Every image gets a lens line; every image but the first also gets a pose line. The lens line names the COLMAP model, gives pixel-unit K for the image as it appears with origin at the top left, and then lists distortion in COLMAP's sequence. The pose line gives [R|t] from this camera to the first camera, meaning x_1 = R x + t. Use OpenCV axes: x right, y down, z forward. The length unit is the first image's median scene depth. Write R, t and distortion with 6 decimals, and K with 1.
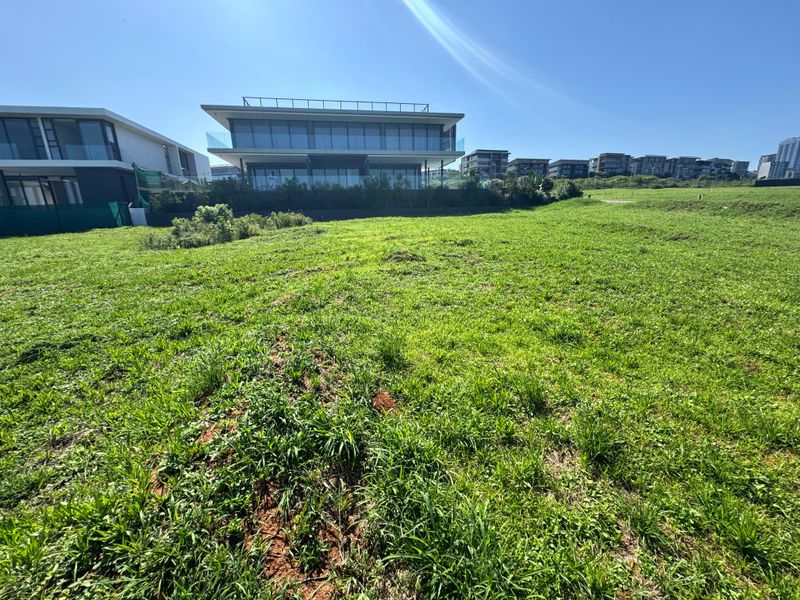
lens RADIAL K [[318.9, 0, 401.2], [0, 318.9, 297.4], [0, 0, 1]] dist [-0.004108, 0.000637]
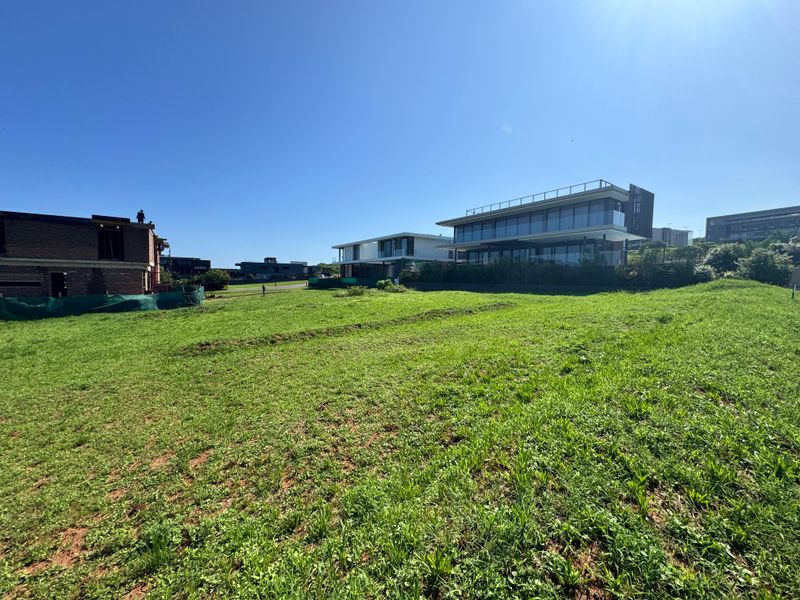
lens RADIAL K [[318.9, 0, 401.2], [0, 318.9, 297.4], [0, 0, 1]] dist [-0.004108, 0.000637]
pose [[0.397441, 0.076282, -0.914451, 0.746714], [-0.261991, 0.964492, -0.033411, -0.089881], [0.879432, 0.252857, 0.403314, 0.198805]]
